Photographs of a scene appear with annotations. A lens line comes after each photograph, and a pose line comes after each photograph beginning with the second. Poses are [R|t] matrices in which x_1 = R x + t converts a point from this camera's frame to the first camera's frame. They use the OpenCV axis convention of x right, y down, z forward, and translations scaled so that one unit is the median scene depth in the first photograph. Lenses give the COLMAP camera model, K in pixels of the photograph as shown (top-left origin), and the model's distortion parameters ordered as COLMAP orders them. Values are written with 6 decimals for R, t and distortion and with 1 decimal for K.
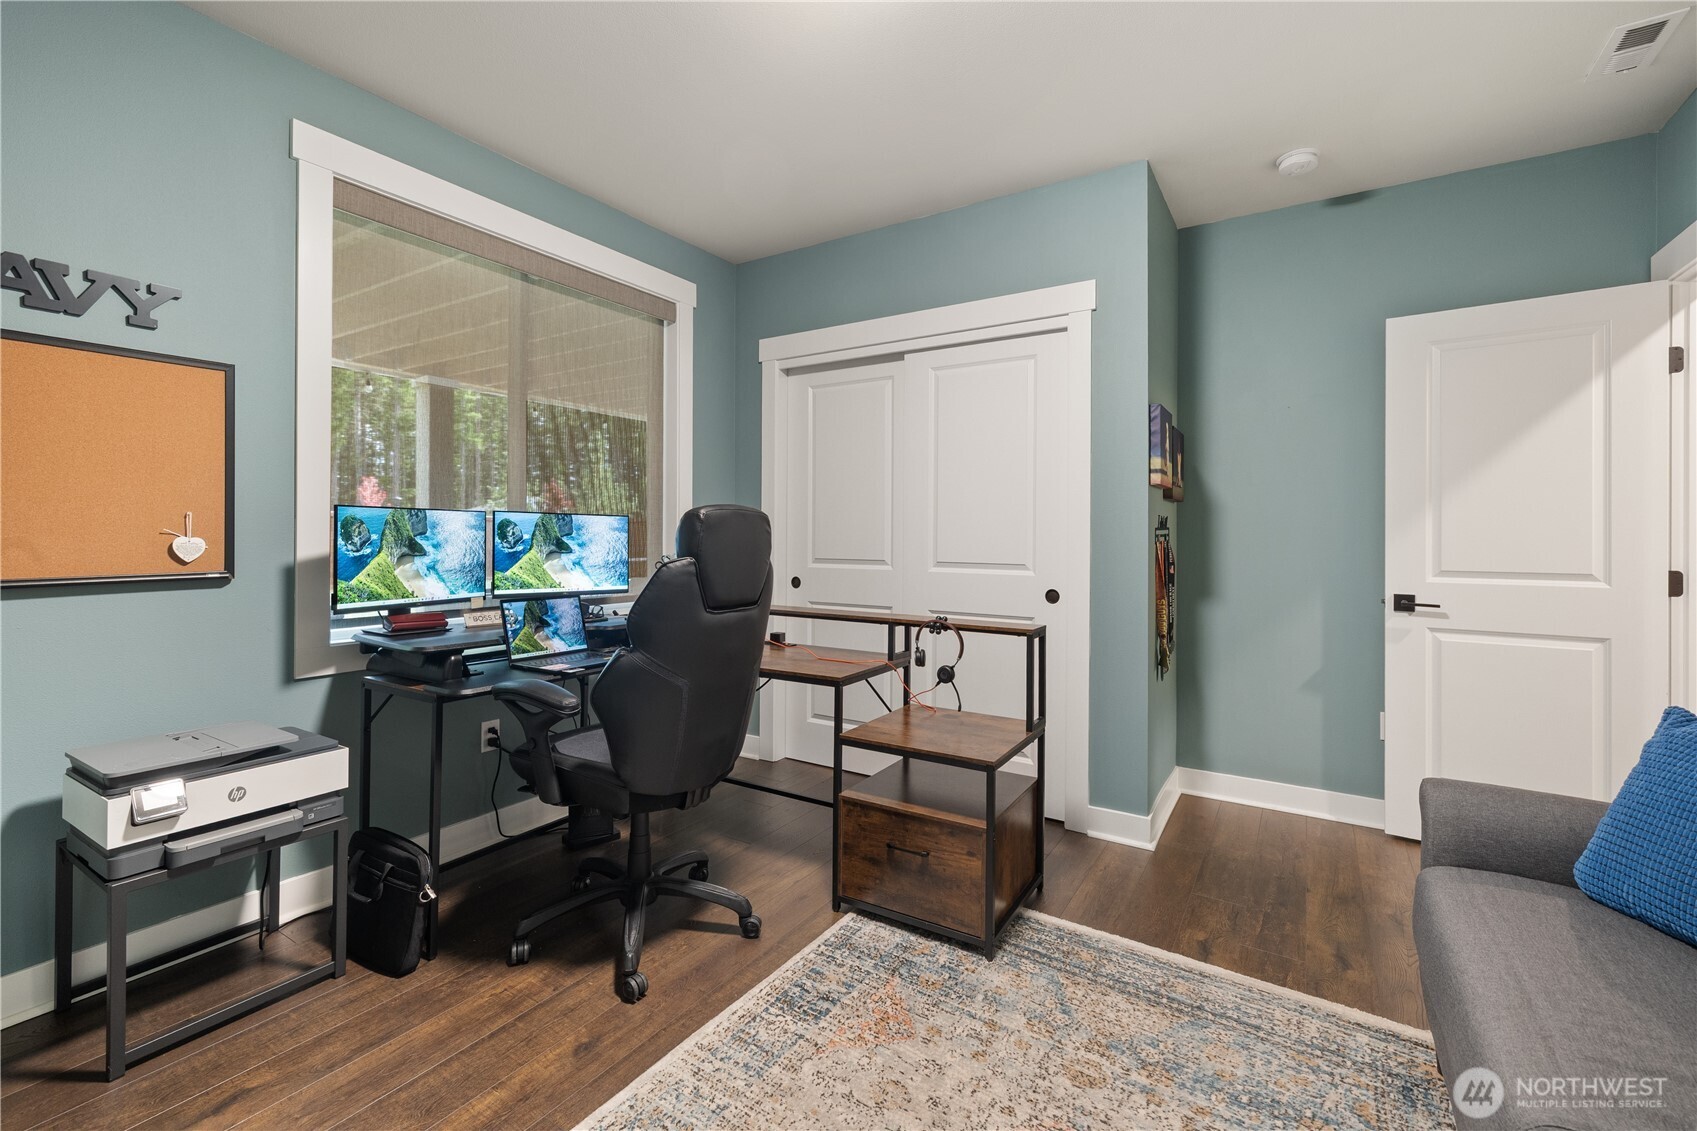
lens RADIAL K [[739.8, 0, 838.9], [0, 739.8, 522.9], [0, 0, 1]] dist [0.000450, 0.000217]
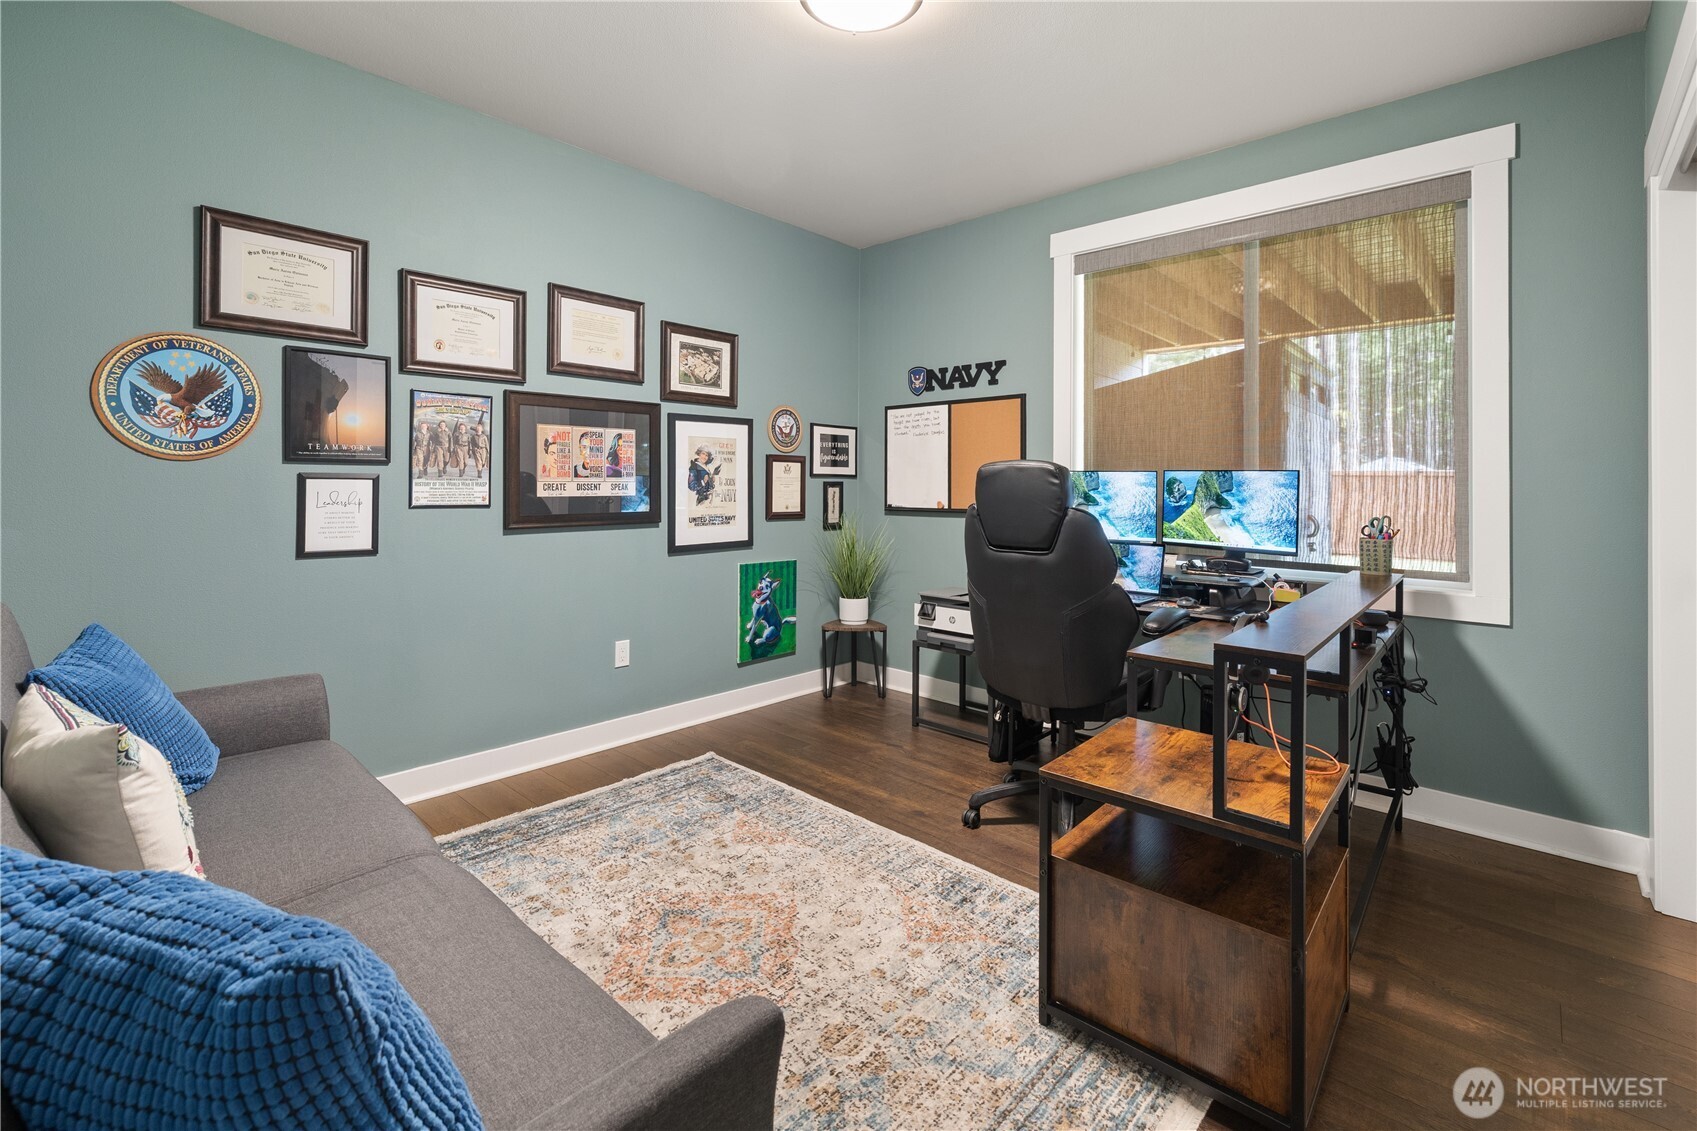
lens RADIAL K [[743.5, 0, 849.6], [0, 743.5, 470.6], [0, 0, 1]] dist [0.000559, 0.000274]
pose [[-0.177886, -0.030050, -0.983592, 0.887092], [0.002523, 0.999516, -0.030992, 0.022078], [0.984048, -0.007995, -0.177724, 0.806654]]
